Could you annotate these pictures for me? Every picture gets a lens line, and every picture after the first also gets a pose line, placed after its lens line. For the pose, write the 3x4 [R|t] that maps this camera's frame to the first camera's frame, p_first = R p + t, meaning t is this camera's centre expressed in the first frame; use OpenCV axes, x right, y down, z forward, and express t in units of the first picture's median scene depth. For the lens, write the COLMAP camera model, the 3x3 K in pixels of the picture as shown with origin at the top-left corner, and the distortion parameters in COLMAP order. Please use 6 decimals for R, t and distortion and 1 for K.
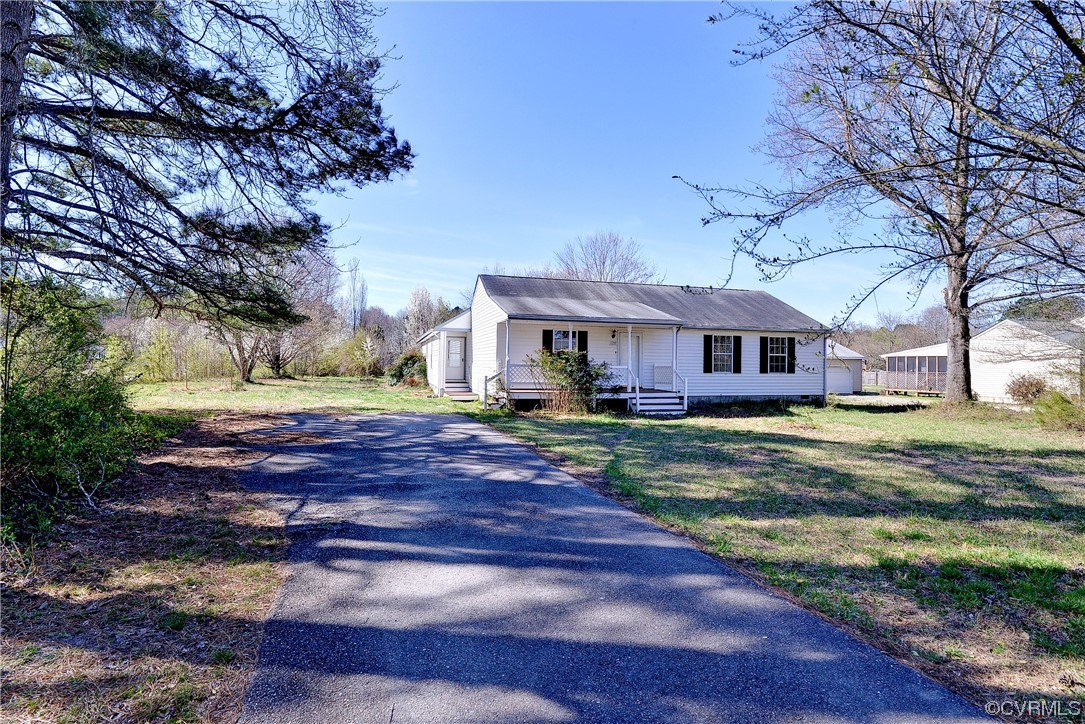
lens RADIAL K [[536.1, 0, 529.5], [0, 536.1, 357.4], [0, 0, 1]] dist [0.000708, -0.000122]
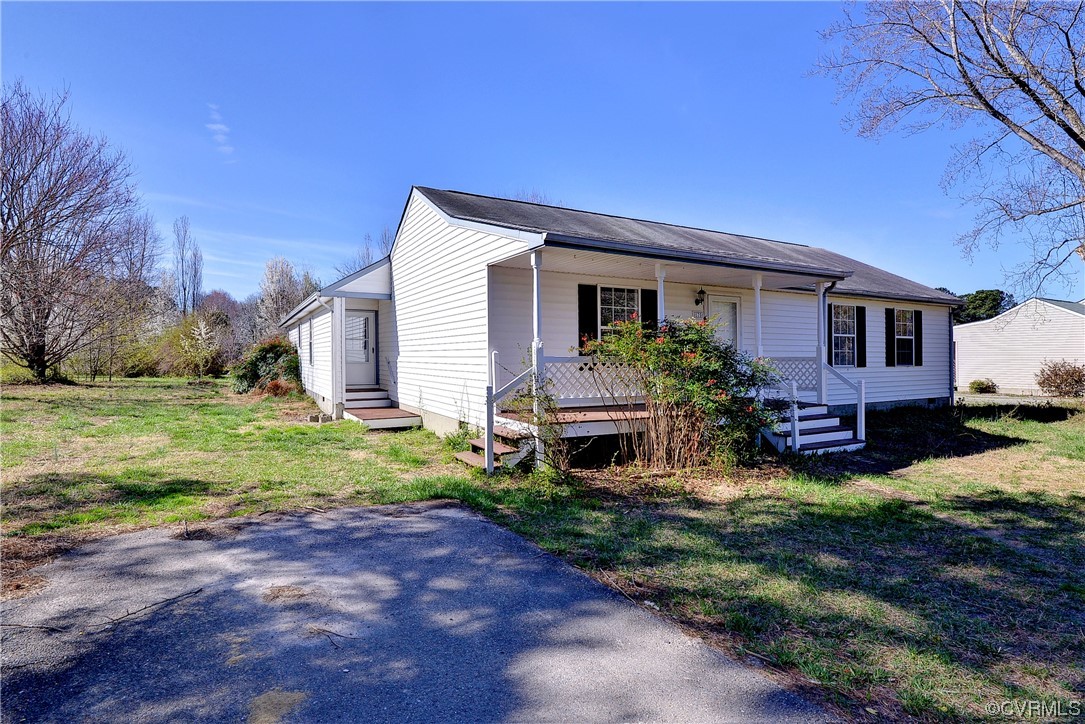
lens RADIAL K [[529.8, 0, 530.0], [0, 529.8, 366.4], [0, 0, 1]] dist [-0.004599, -0.000960]
pose [[0.969607, -0.016575, 0.244106, -0.121467], [0.008515, 0.999384, 0.034038, 0.005361], [-0.244519, -0.030925, 0.969151, 0.495174]]
